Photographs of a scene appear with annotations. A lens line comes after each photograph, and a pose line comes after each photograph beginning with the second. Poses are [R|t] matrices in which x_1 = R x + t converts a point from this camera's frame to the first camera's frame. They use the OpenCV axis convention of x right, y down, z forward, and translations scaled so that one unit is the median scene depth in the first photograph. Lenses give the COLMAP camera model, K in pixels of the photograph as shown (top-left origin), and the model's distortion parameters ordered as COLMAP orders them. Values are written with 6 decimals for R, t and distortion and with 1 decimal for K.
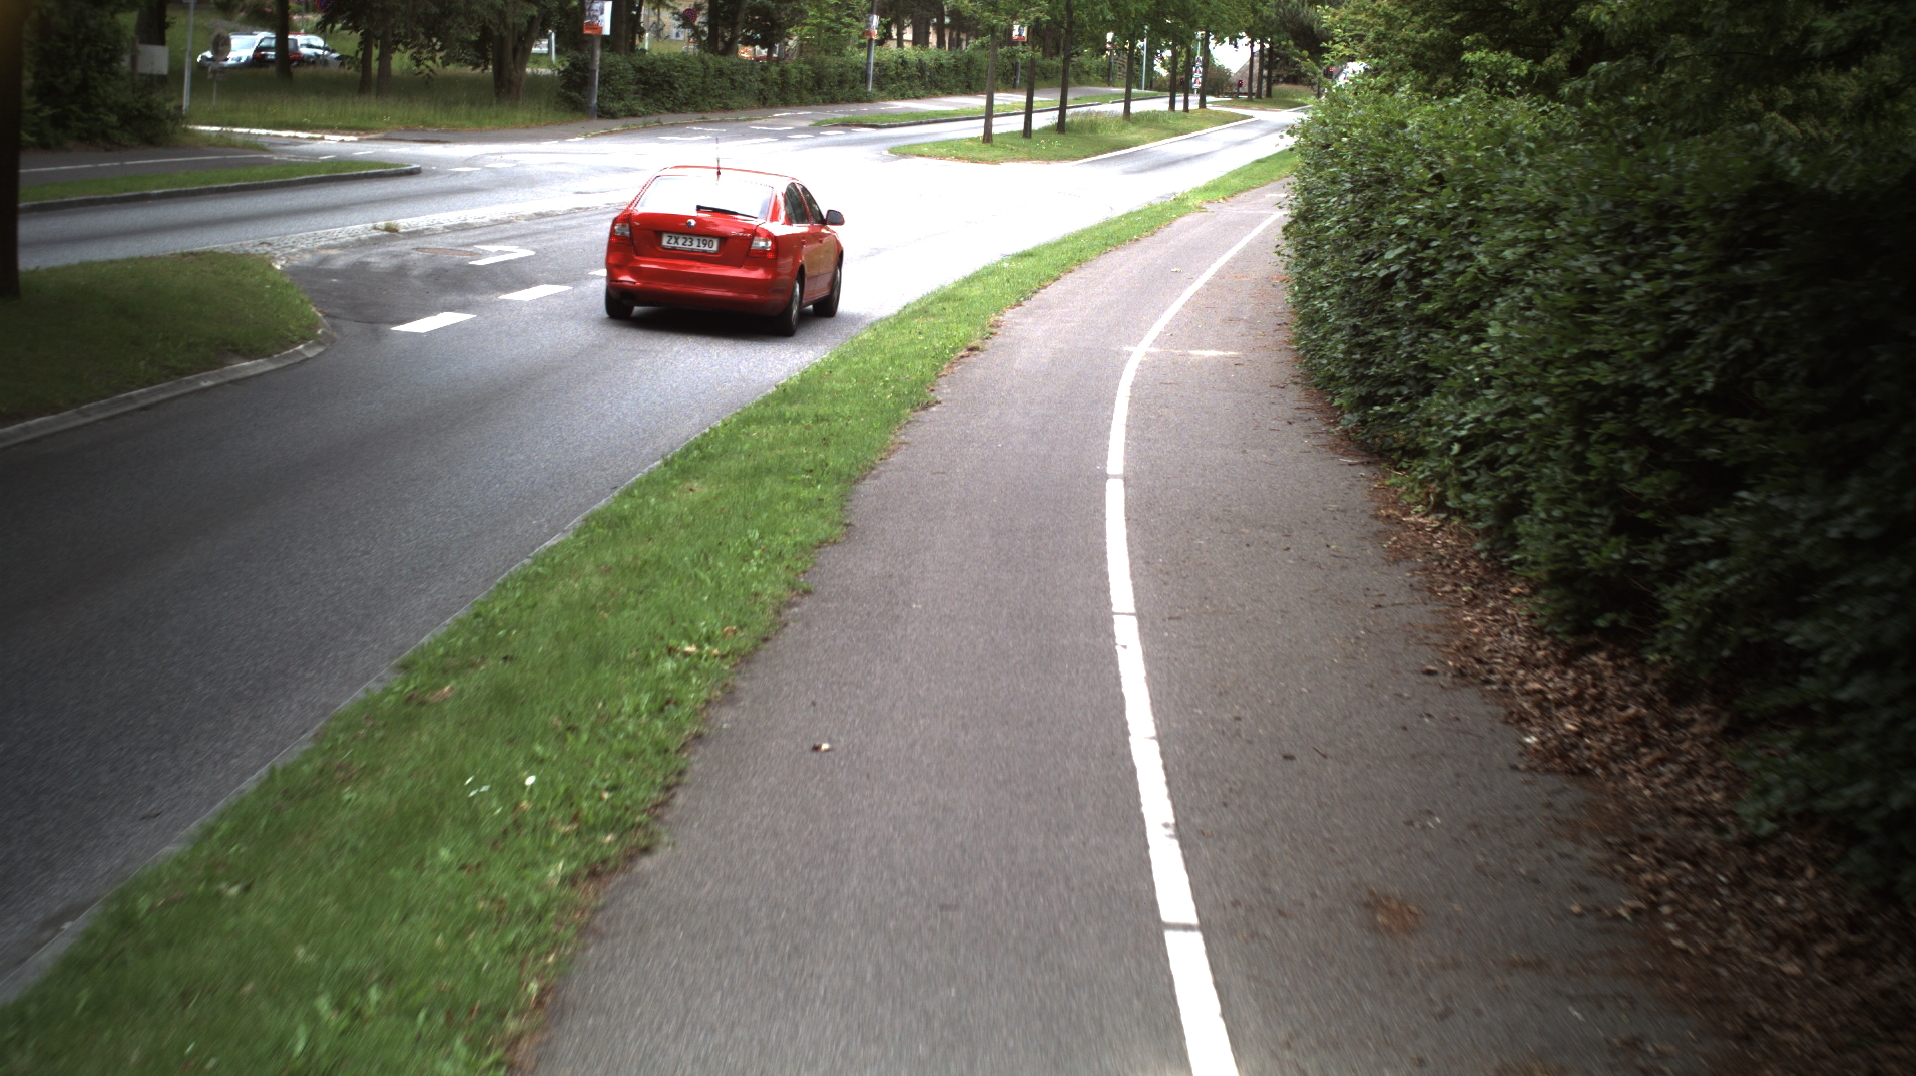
lens RADIAL K [[3005.8, 0, 958.0], [0, 3005.8, 538.0], [0, 0, 1]] dist [-0.264146, 0.296155]
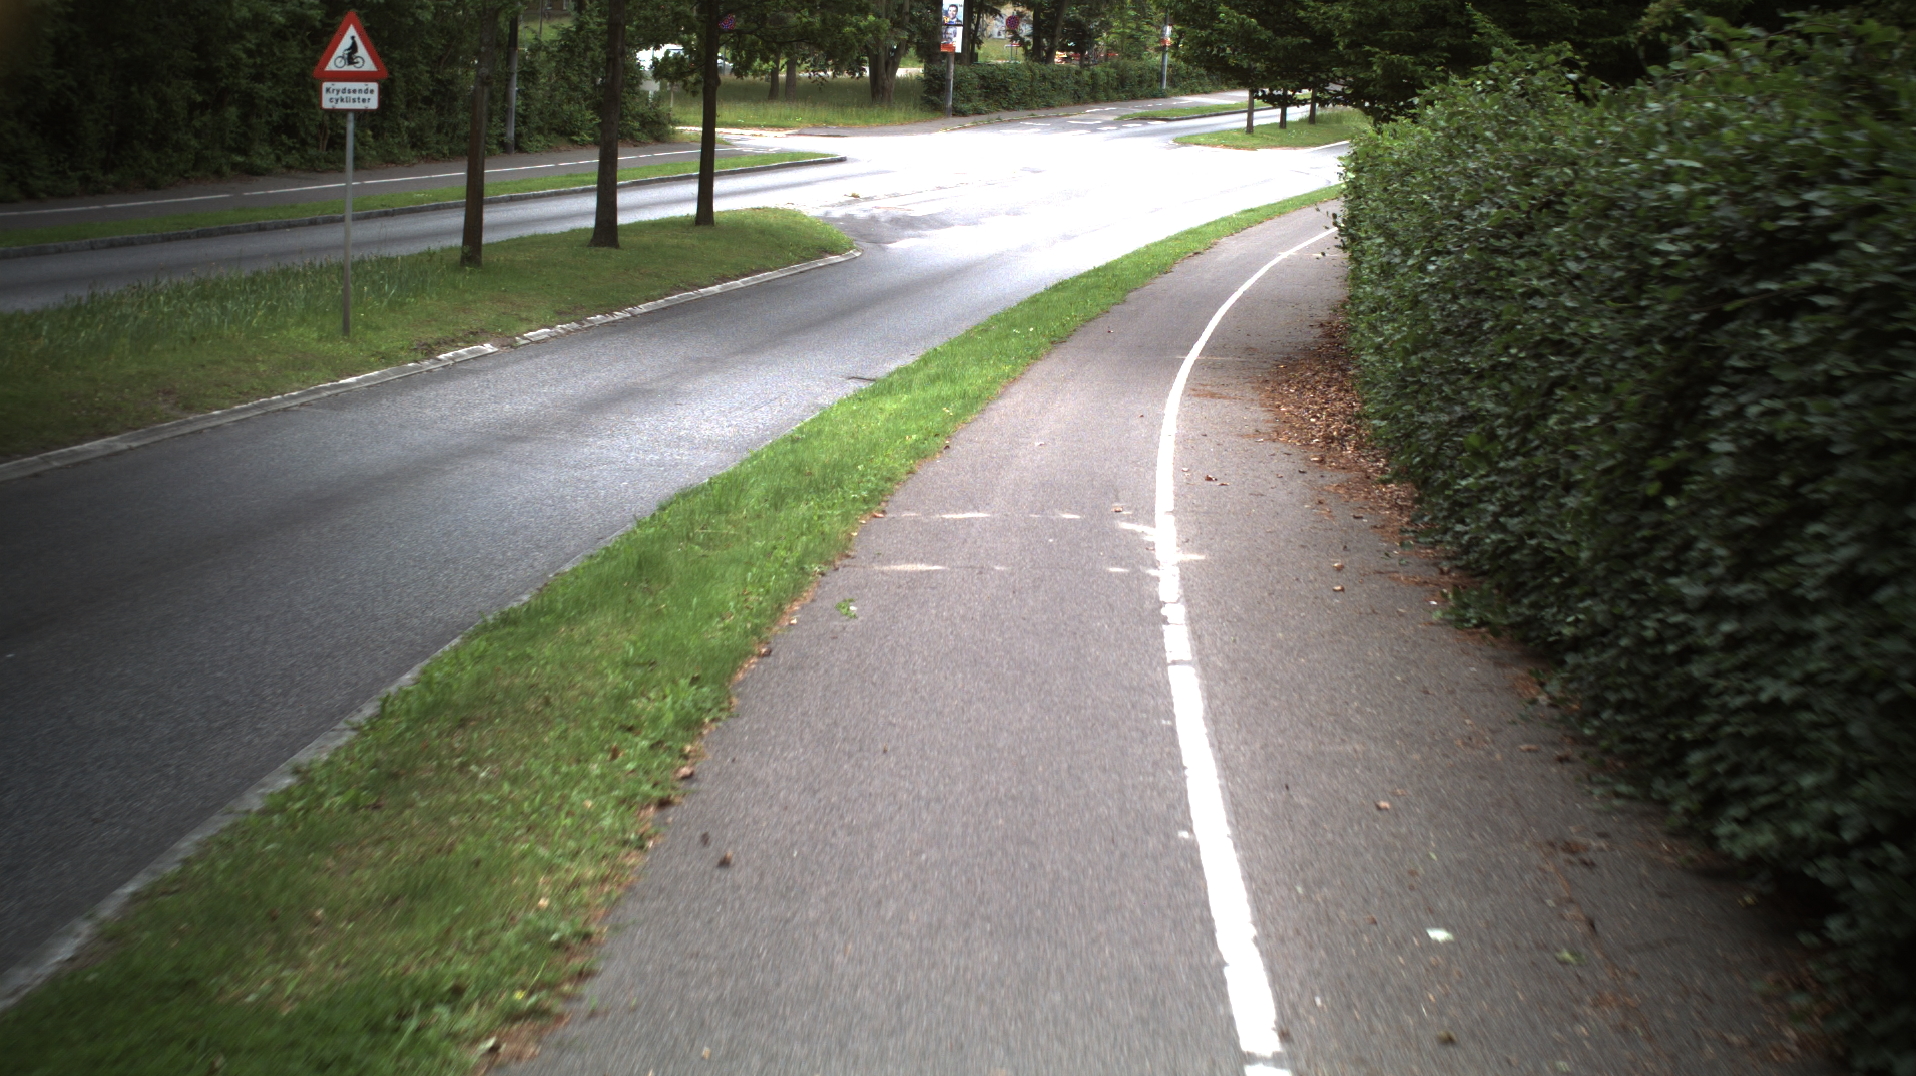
lens RADIAL K [[3005.8, 0, 958.0], [0, 3005.8, 538.0], [0, 0, 1]] dist [-0.264146, 0.296155]
pose [[0.994686, 0.000046, -0.102958, 0.021207], [0.000644, 0.999978, 0.006667, 0.044694], [0.102956, -0.006698, 0.994663, -0.385876]]
